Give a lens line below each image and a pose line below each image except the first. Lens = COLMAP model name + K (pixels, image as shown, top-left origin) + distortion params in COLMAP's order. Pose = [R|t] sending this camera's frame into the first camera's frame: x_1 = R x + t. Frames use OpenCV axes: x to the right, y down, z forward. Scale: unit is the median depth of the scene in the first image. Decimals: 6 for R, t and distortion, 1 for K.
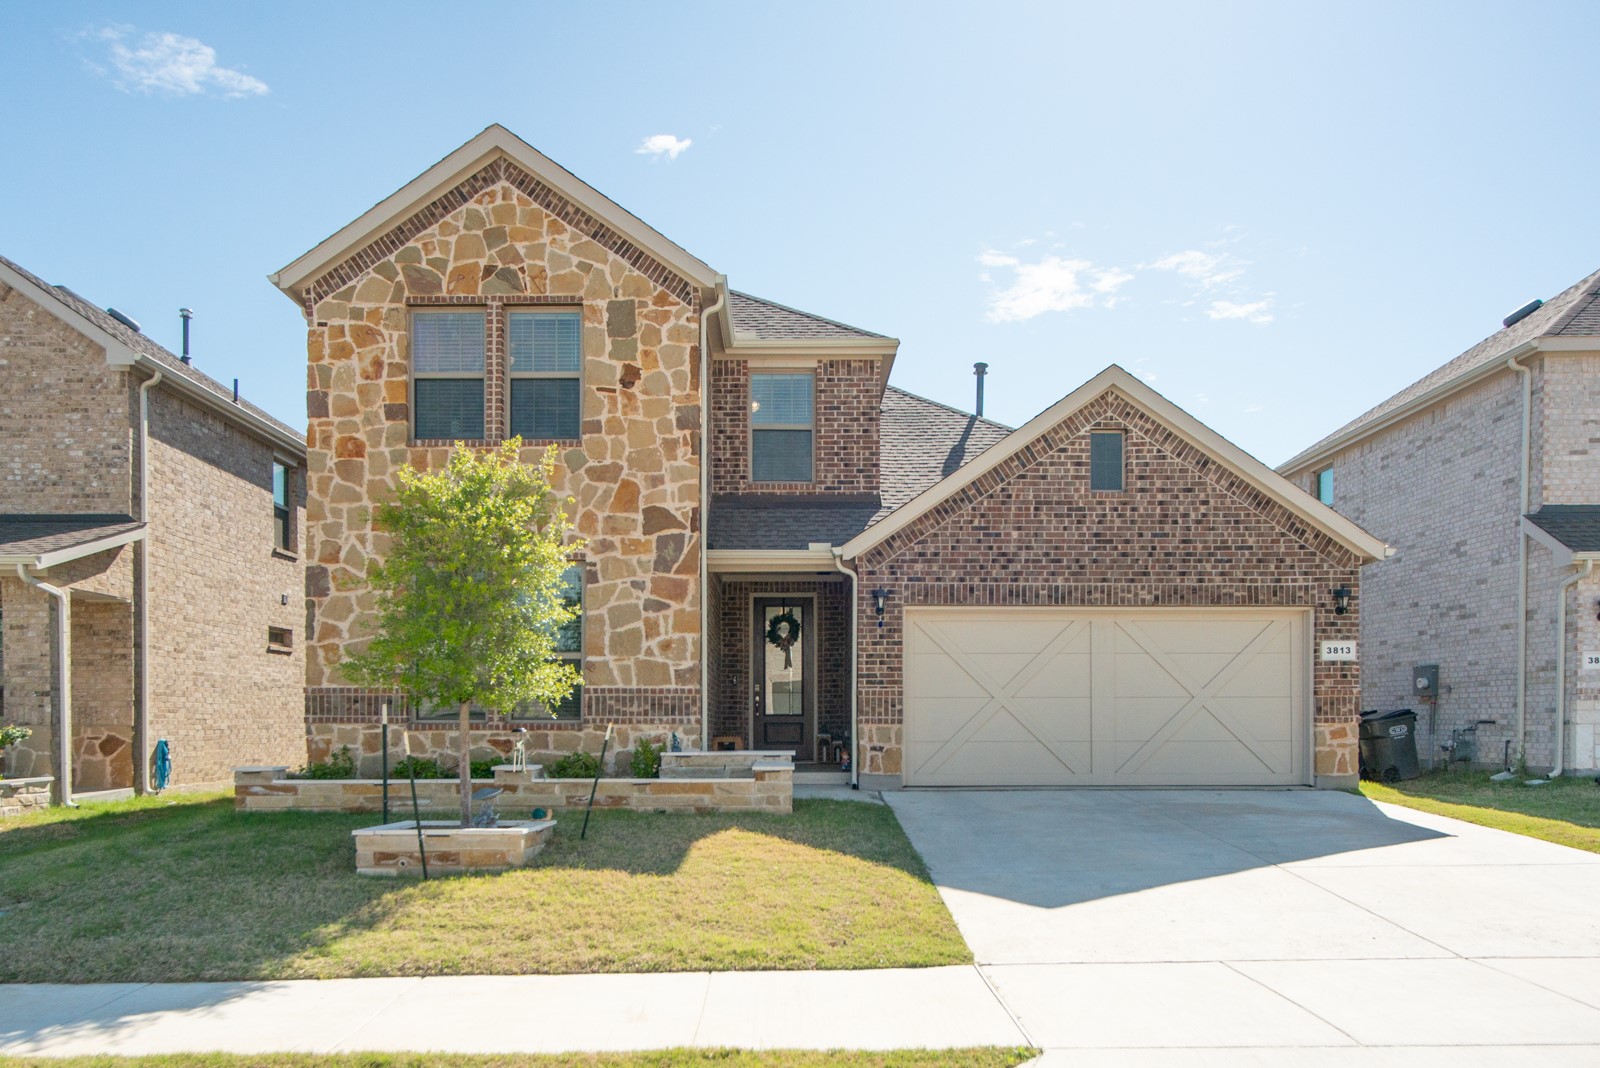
lens RADIAL K [[791.1, 0, 801.3], [0, 791.1, 694.0], [0, 0, 1]] dist [-0.000144, 0.004202]
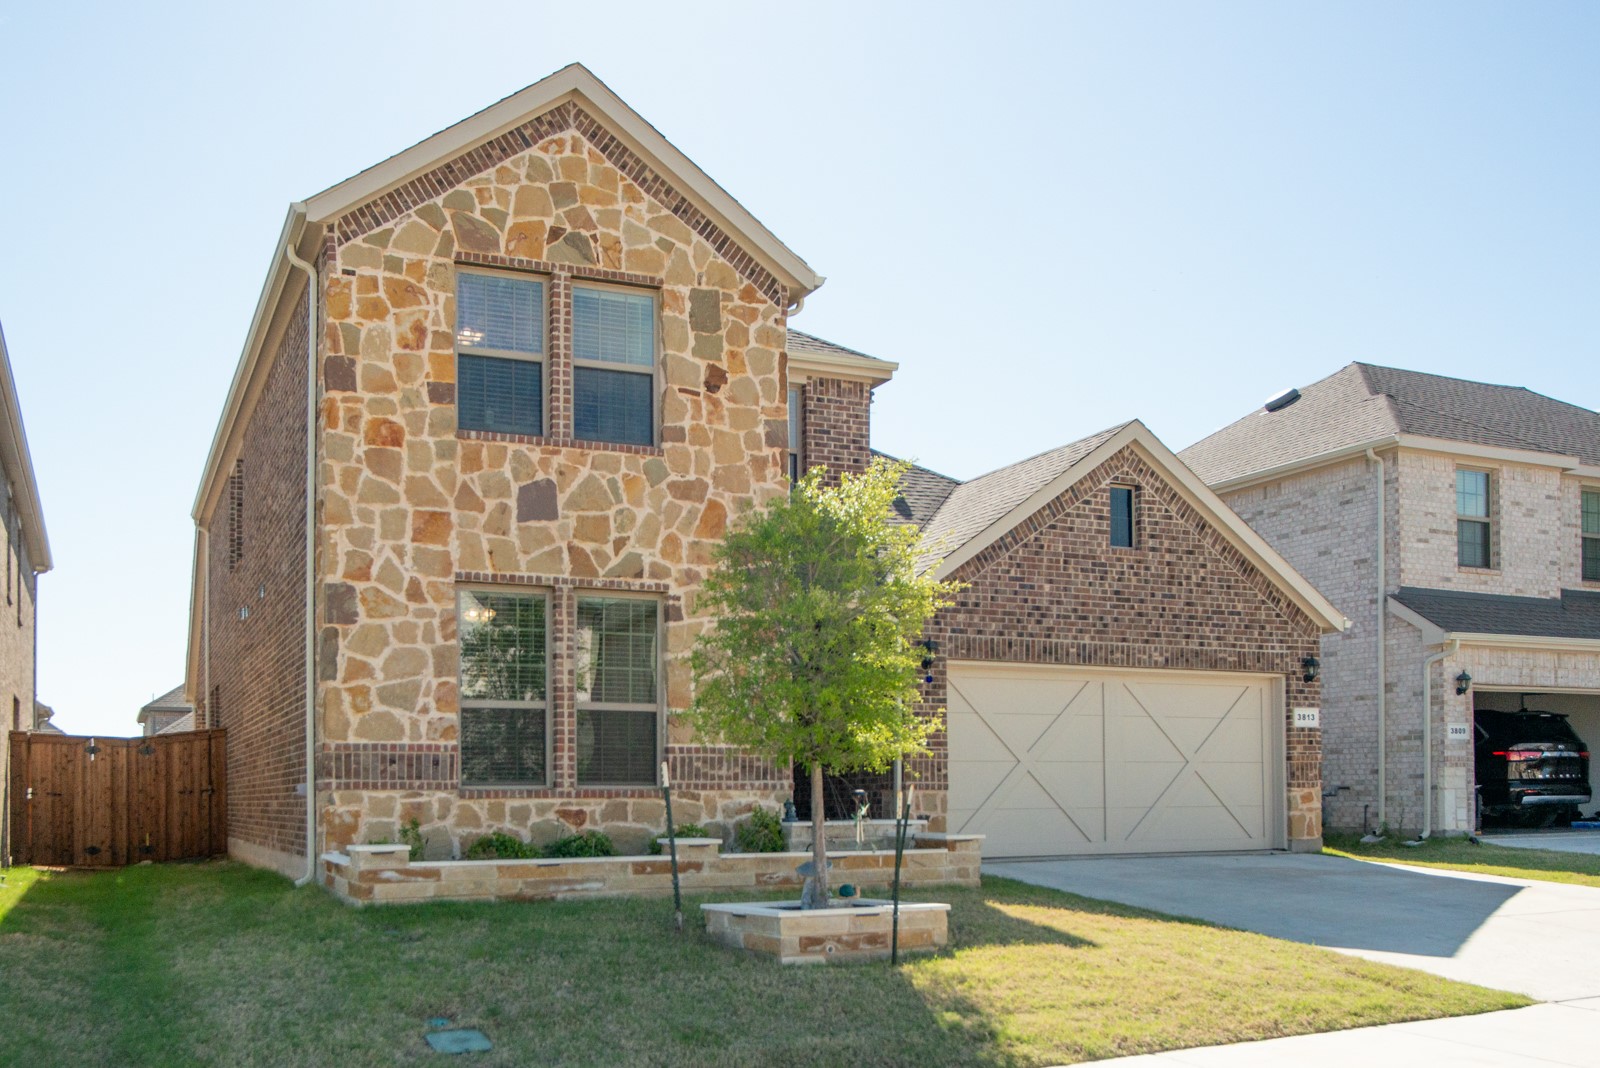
lens RADIAL K [[930.5, 0, 811.2], [0, 930.5, 748.1], [0, 0, 1]] dist [-0.022178, -0.005097]
pose [[0.963600, 0.008017, 0.267227, -0.379438], [-0.004529, 0.999896, -0.013665, 0.006269], [-0.267309, 0.011957, 0.963537, 0.022193]]
